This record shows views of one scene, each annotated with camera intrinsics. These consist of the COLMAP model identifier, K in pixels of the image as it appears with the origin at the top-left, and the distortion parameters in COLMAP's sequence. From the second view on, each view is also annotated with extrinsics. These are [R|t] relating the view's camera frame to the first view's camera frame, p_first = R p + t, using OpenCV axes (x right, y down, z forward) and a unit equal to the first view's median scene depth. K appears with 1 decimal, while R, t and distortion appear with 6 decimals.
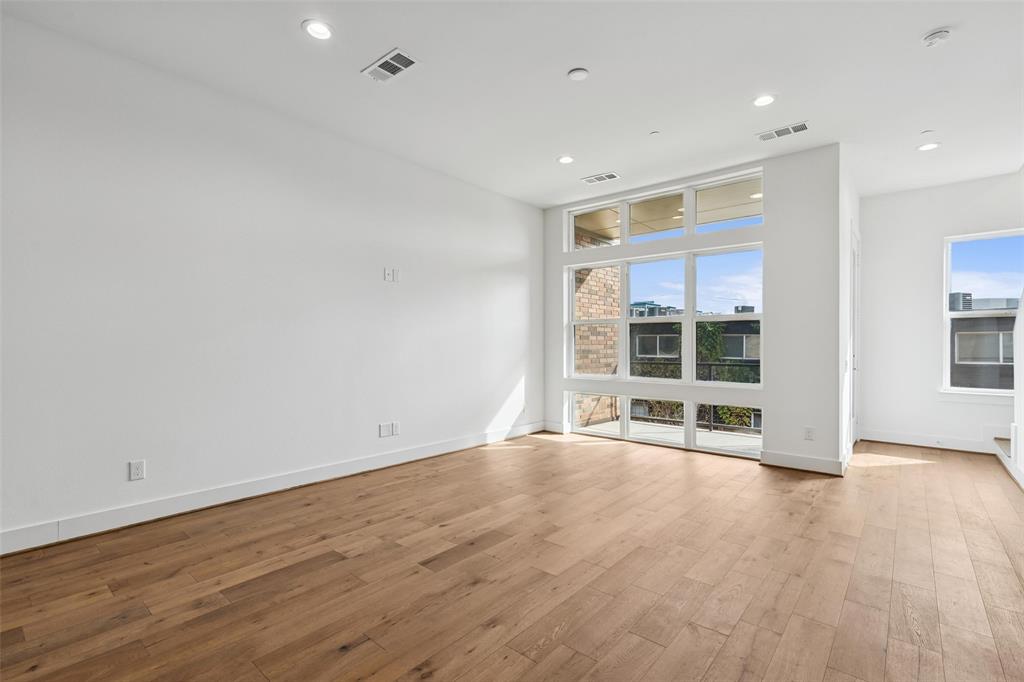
lens RADIAL K [[492.4, 0, 512.7], [0, 492.4, 347.4], [0, 0, 1]] dist [-0.000308, -0.000111]
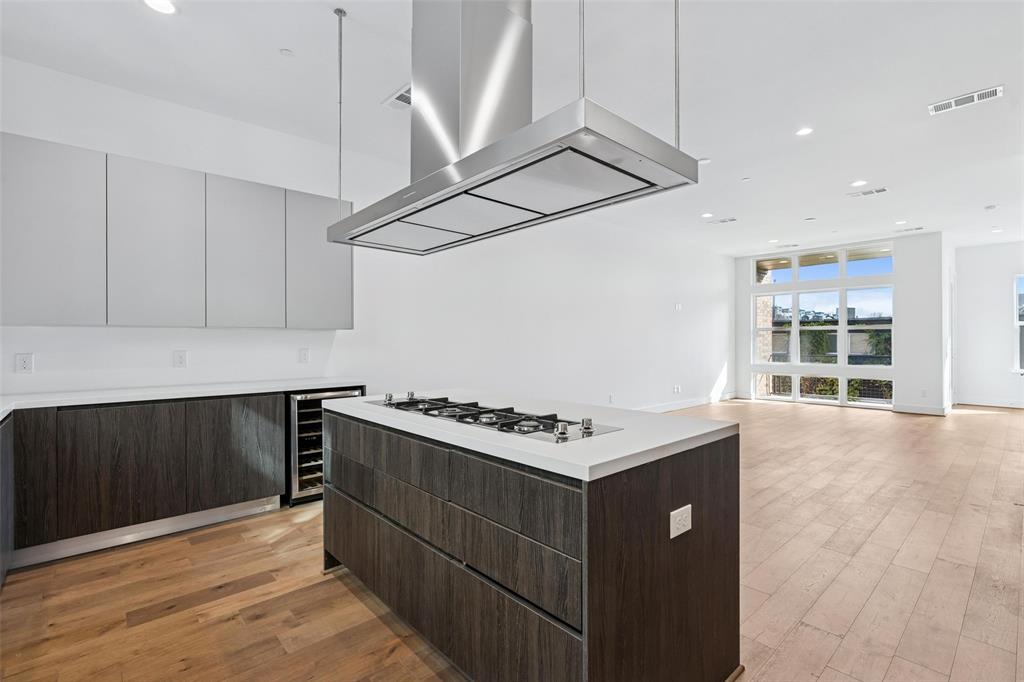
lens RADIAL K [[466.6, 0, 544.1], [0, 466.6, 343.3], [0, 0, 1]] dist [0.009943, -0.000112]
pose [[0.993678, -0.006303, -0.112092, -0.450636], [0.005798, 0.999972, -0.004833, -0.002875], [0.112119, 0.004153, 0.993686, -0.663910]]
